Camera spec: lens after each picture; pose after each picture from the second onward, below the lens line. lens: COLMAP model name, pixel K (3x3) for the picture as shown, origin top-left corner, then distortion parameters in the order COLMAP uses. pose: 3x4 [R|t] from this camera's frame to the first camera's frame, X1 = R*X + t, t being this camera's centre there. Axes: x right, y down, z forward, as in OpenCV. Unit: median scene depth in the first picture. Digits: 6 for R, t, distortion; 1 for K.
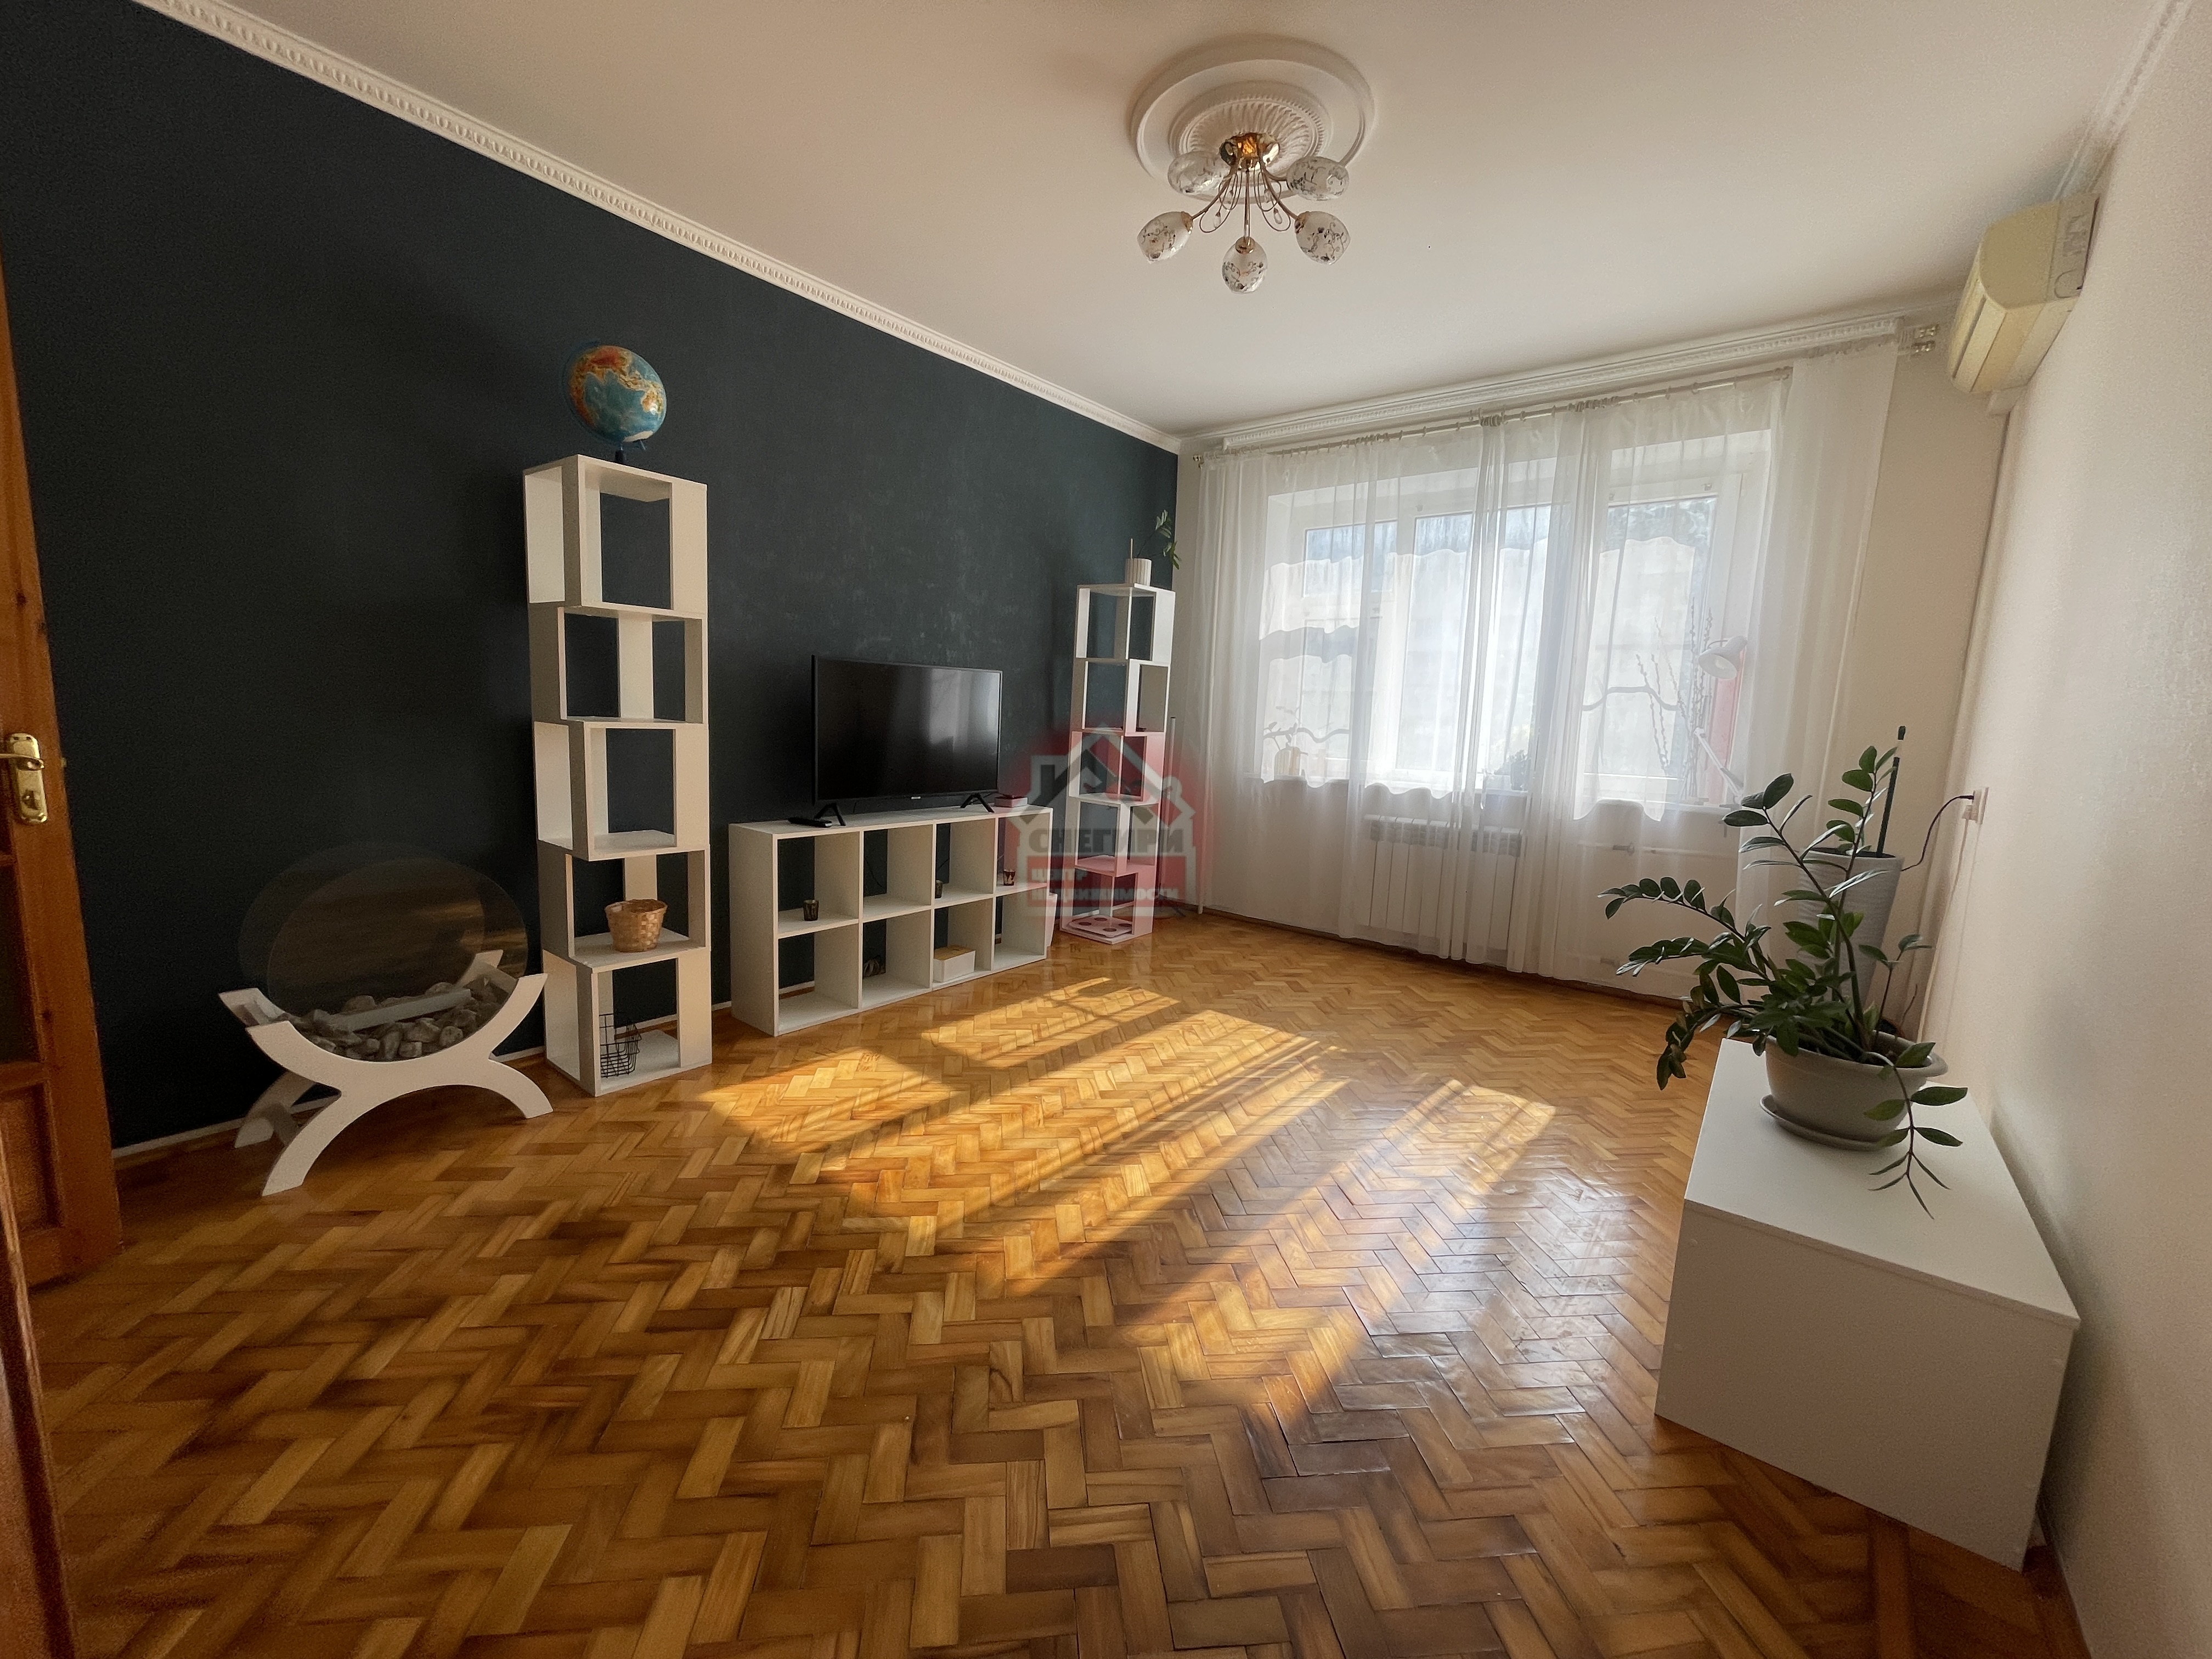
lens RADIAL K [[890.4, 0, 1101.3], [0, 890.4, 833.9], [0, 0, 1]] dist [-0.002446, 0.000939]
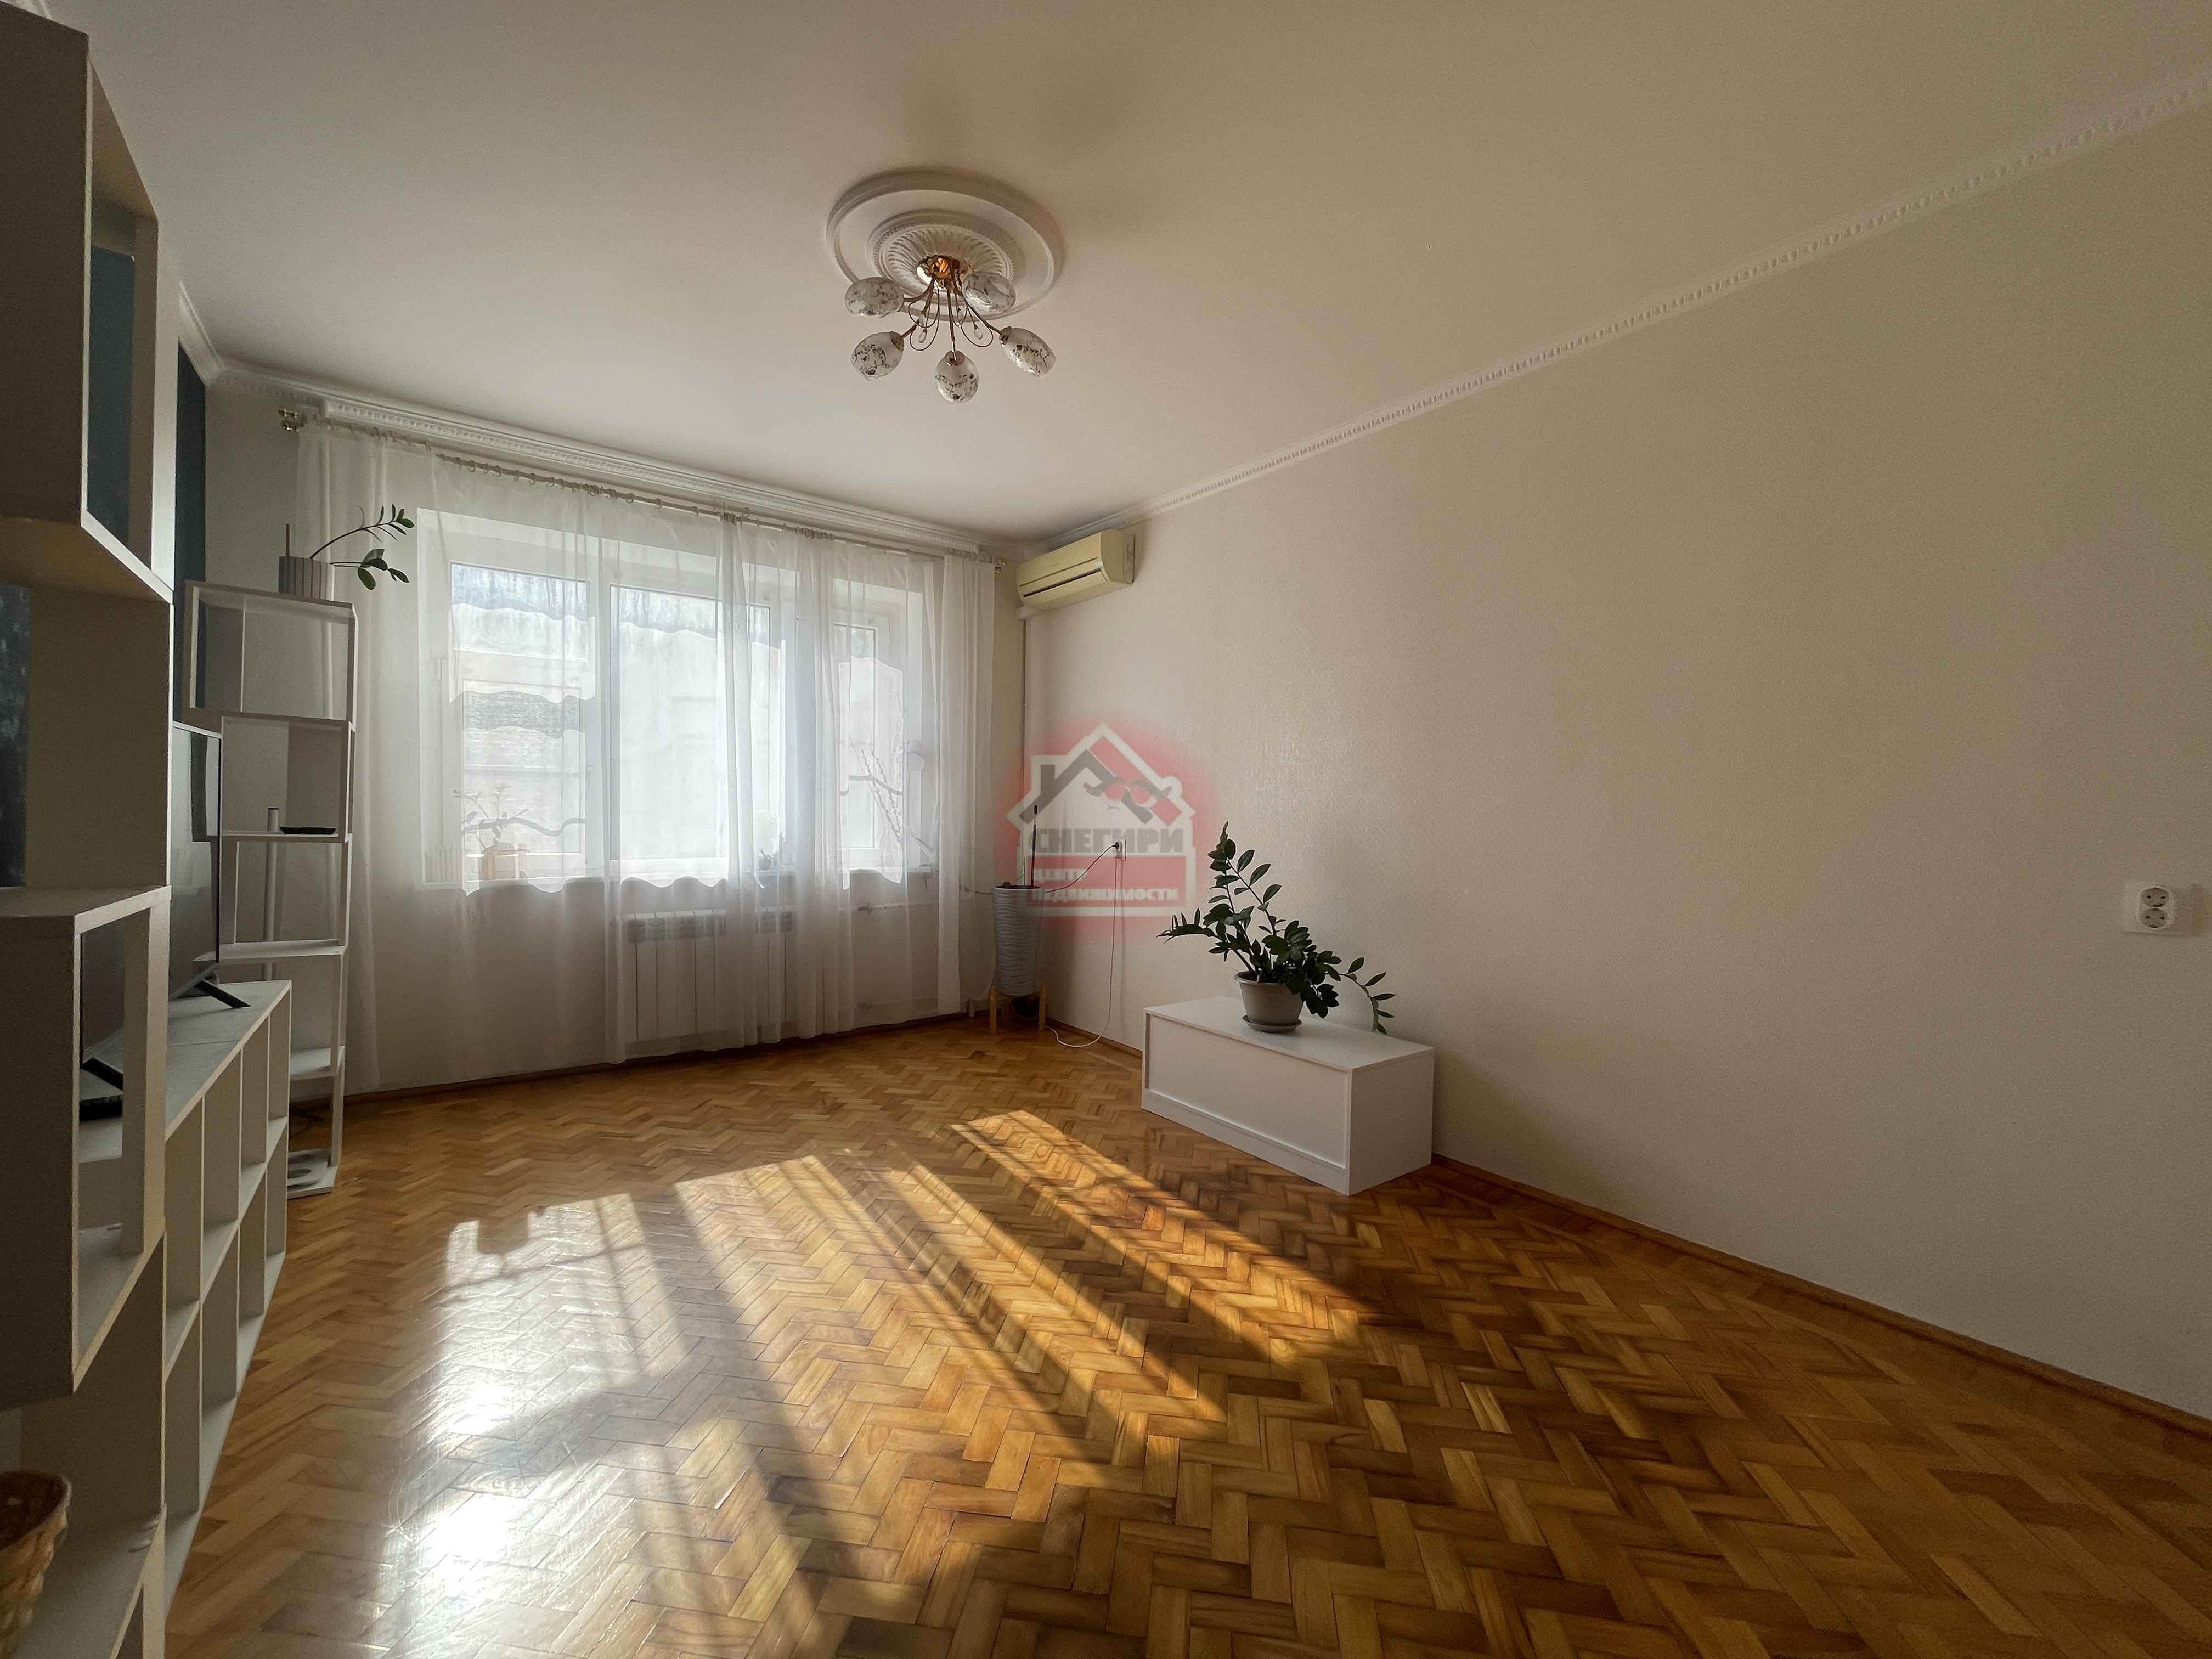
lens RADIAL K [[890.4, 0, 1095.6], [0, 890.4, 832.8], [0, 0, 1]] dist [-0.002446, 0.000939]
pose [[0.257561, -0.055763, 0.964652, -0.517801], [0.127462, 0.991570, 0.023287, -0.078202], [-0.957818, 0.116958, 0.262497, 0.401174]]
